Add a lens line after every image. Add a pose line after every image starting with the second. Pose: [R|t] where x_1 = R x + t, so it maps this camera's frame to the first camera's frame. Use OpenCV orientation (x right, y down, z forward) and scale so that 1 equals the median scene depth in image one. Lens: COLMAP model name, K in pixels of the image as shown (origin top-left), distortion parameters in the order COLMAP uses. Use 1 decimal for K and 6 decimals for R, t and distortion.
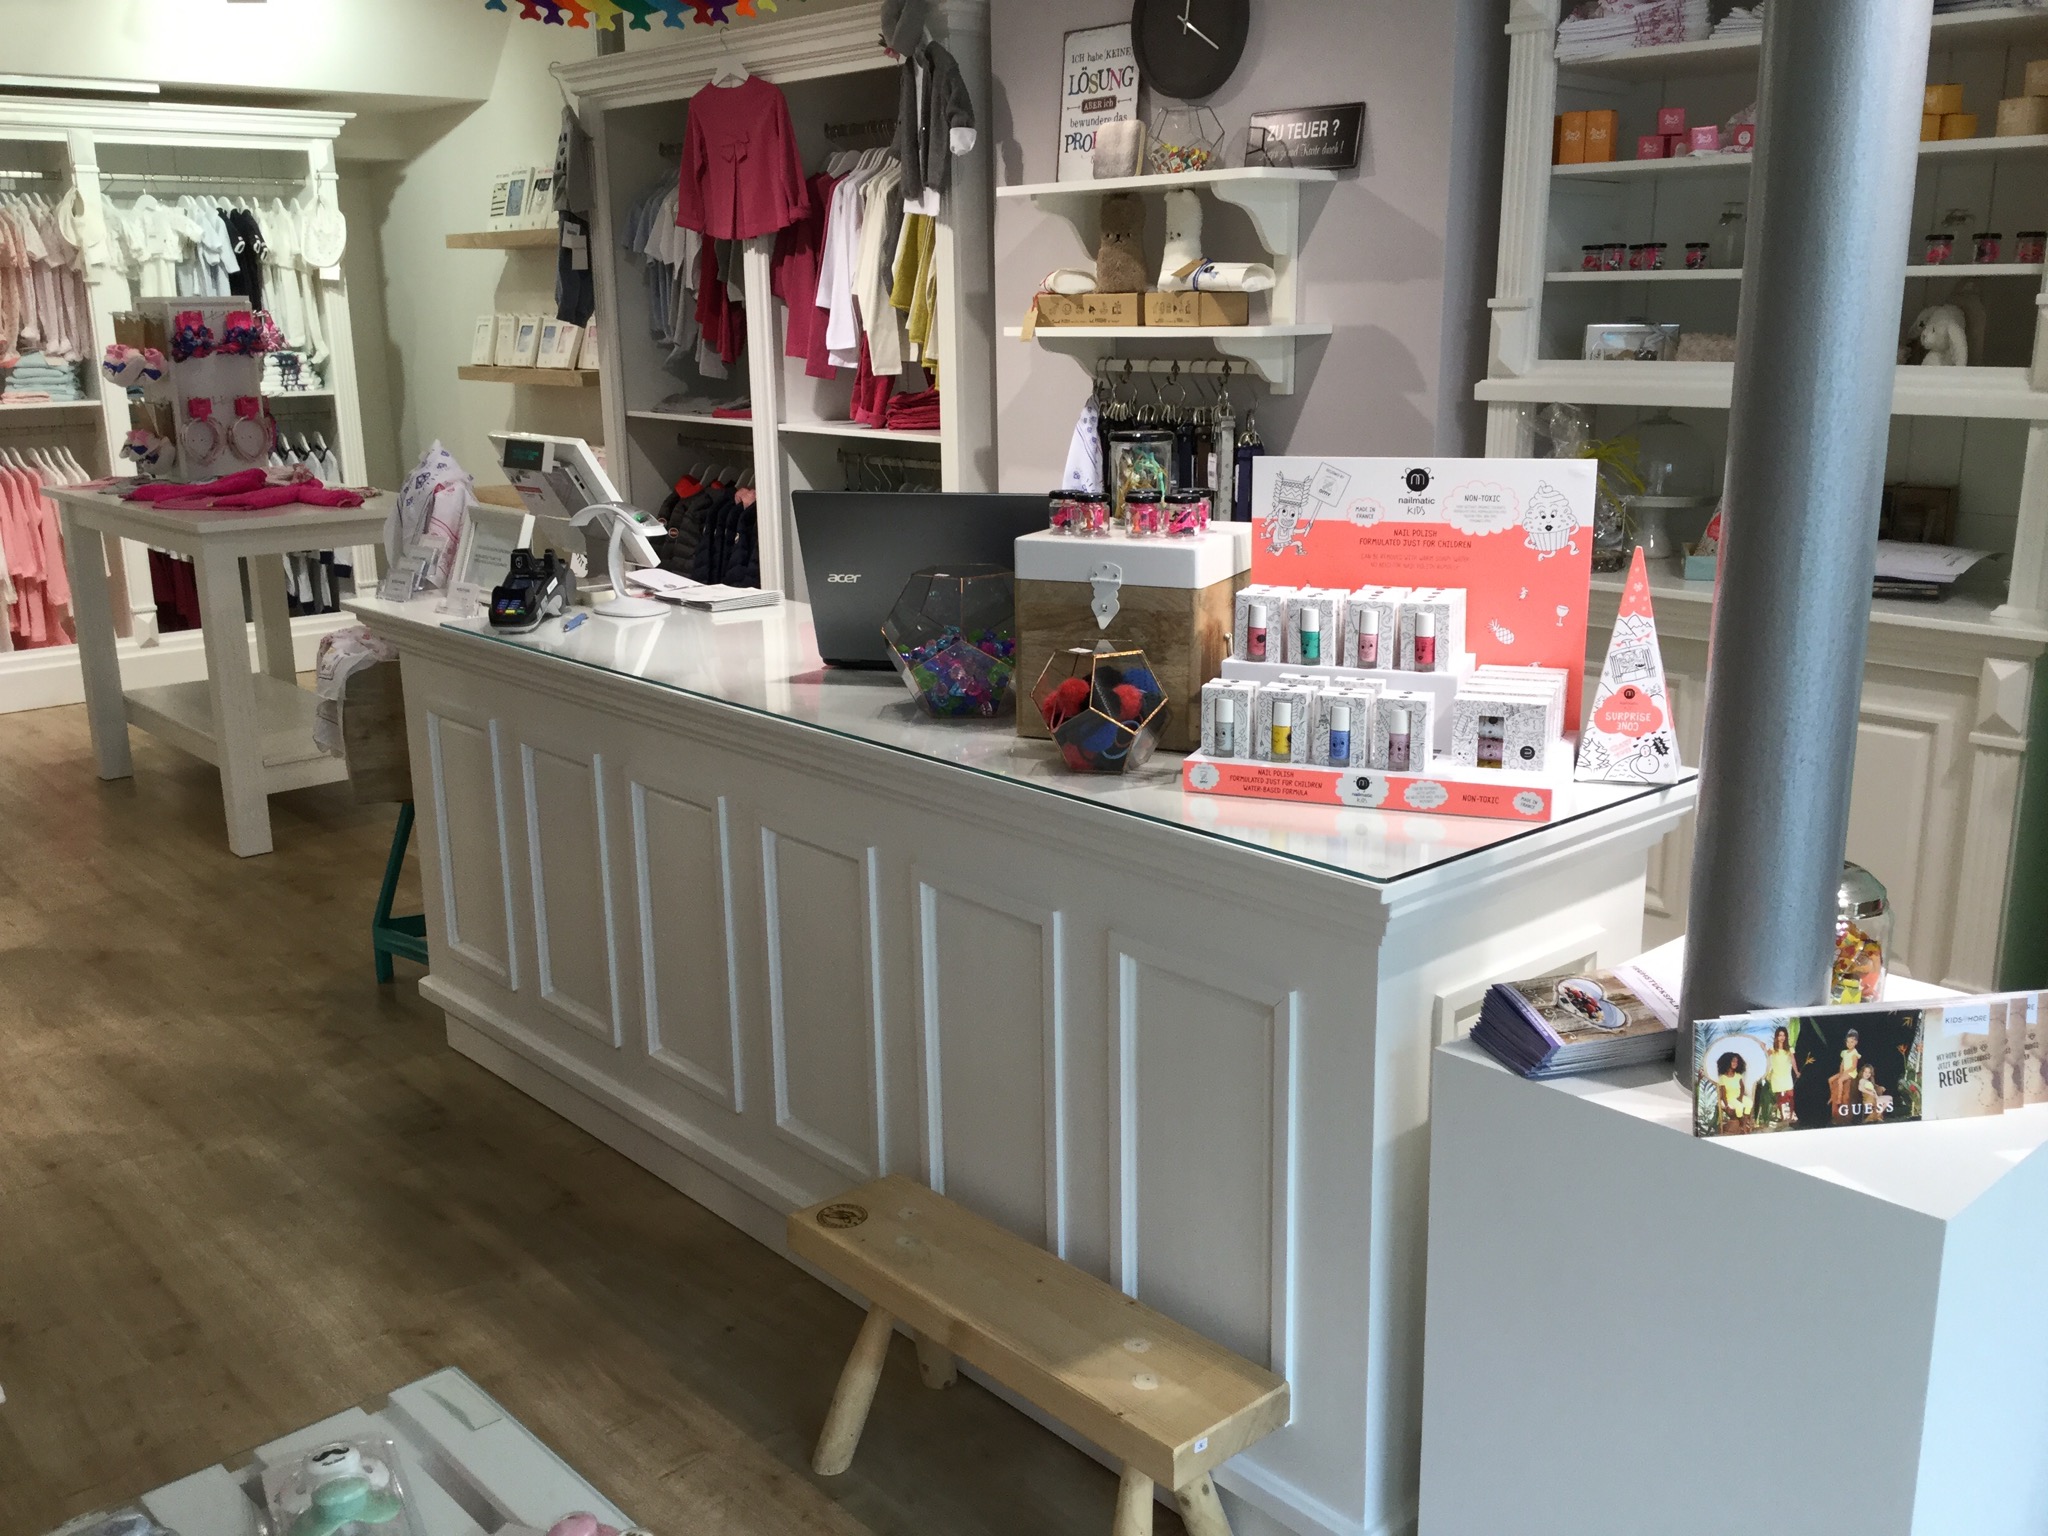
lens RADIAL K [[1872.4, 0, 1024.0], [0, 1872.4, 768.0], [0, 0, 1]] dist [0.004138, -0.012359]
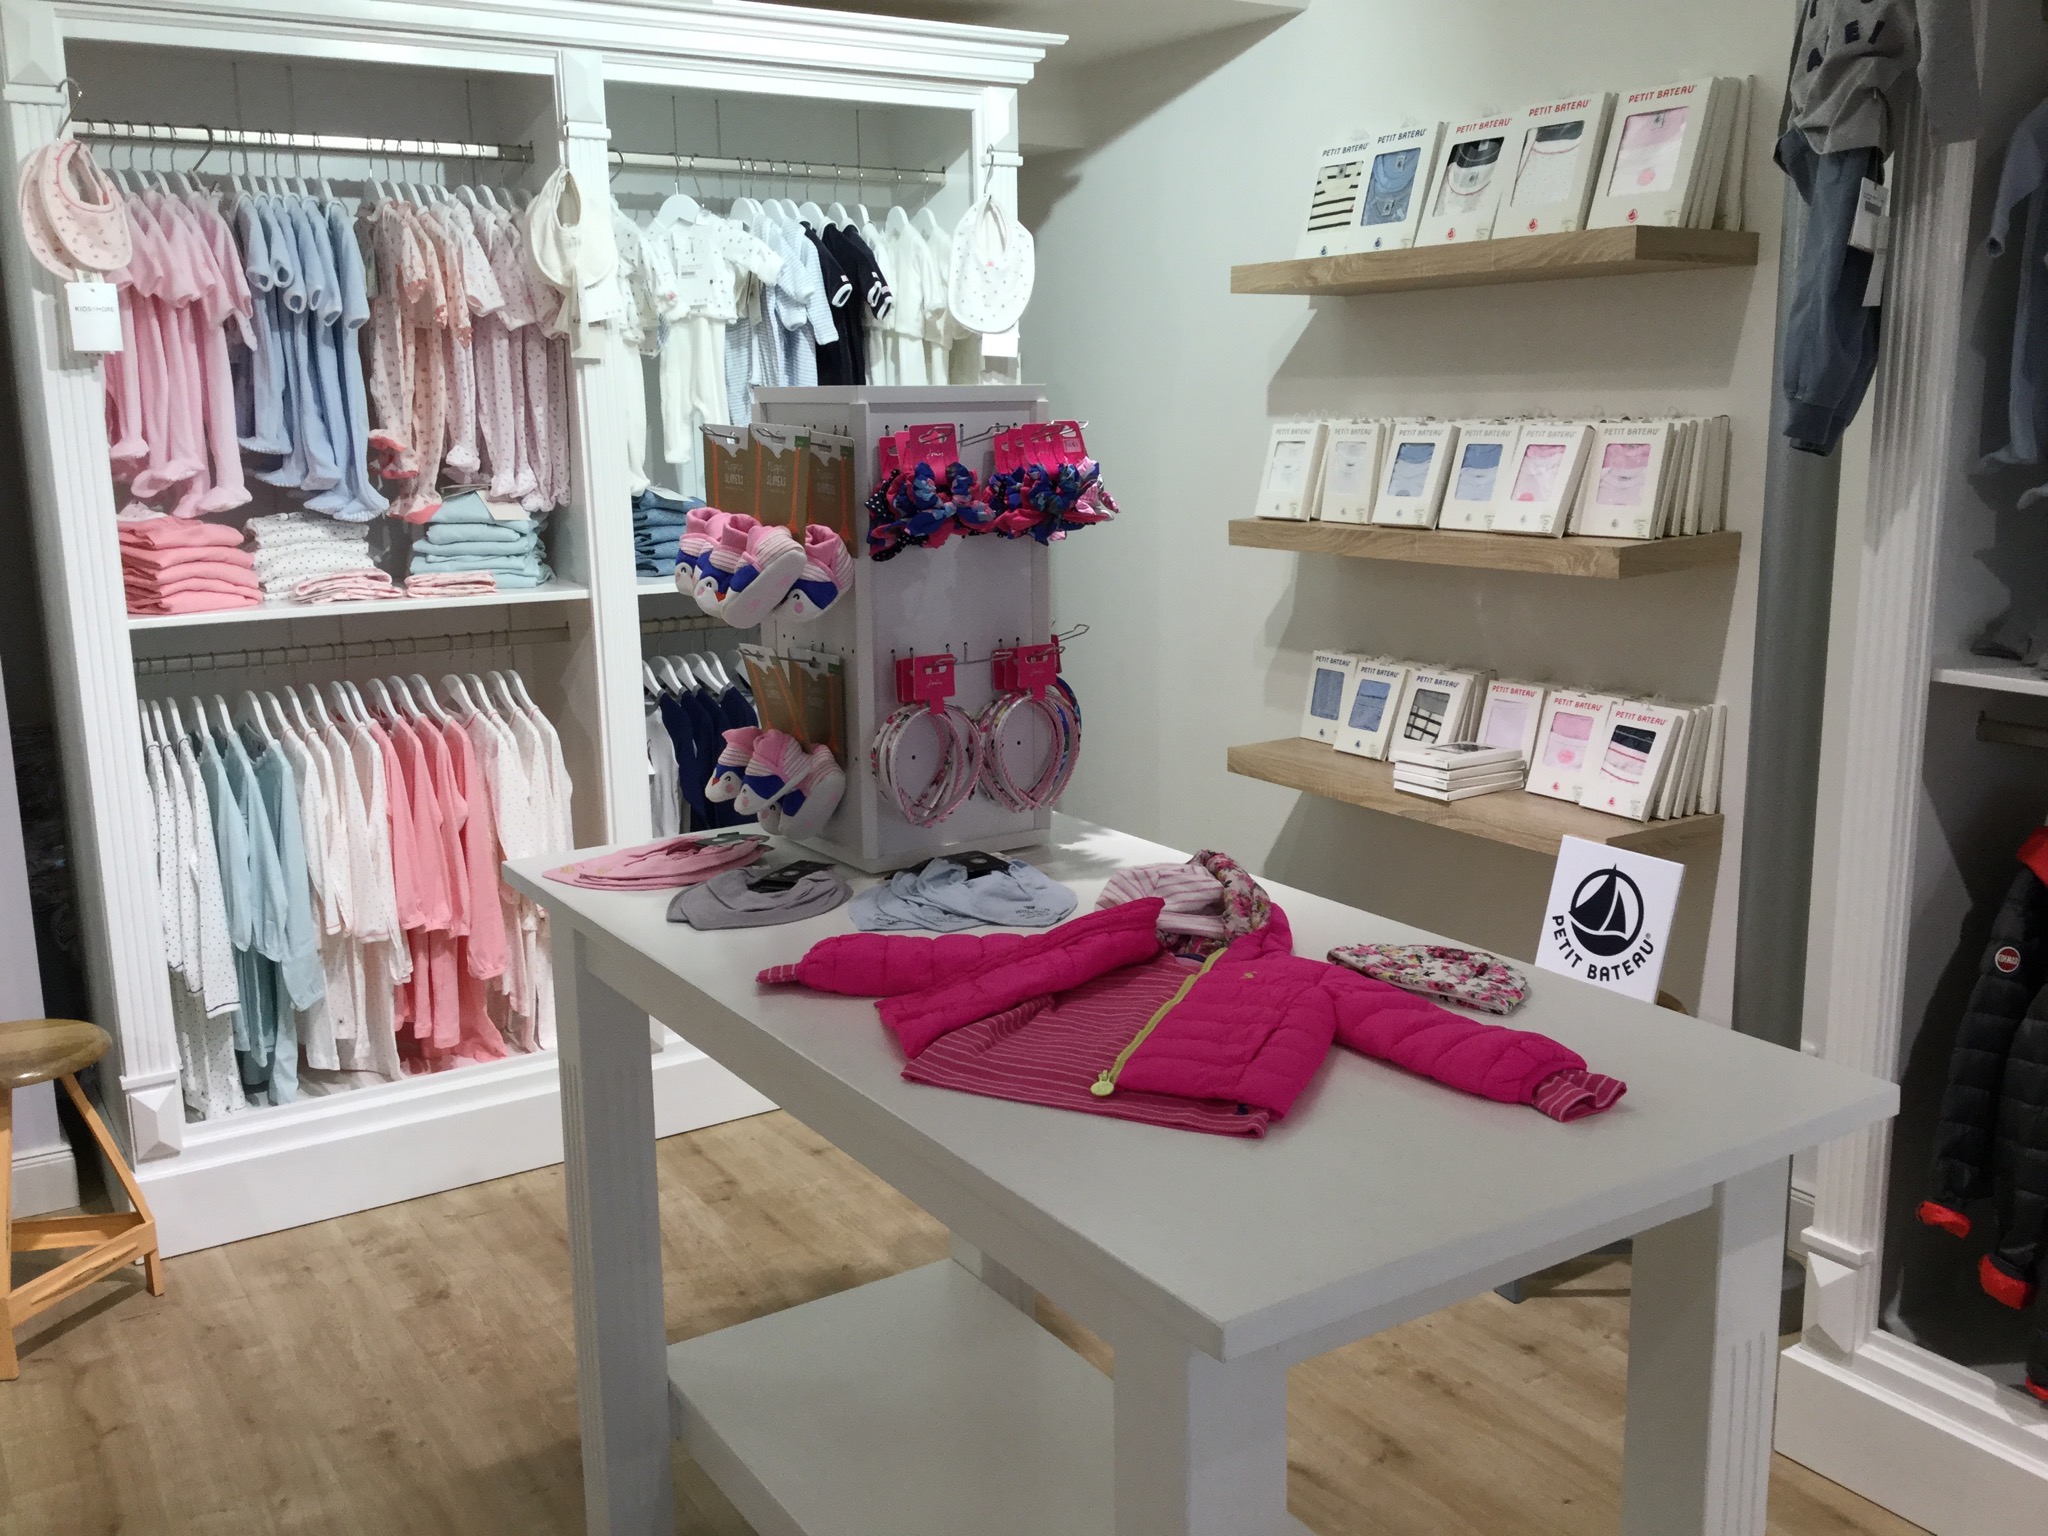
lens RADIAL K [[1872.2, 0, 1026.6], [0, 1872.2, 759.0], [0, 0, 1]] dist [0.079950, -0.015605]
pose [[0.987180, 0.026978, -0.157314, -0.292998], [-0.035119, 0.998171, -0.049204, -0.128957], [0.155699, 0.054098, 0.986322, 0.515032]]
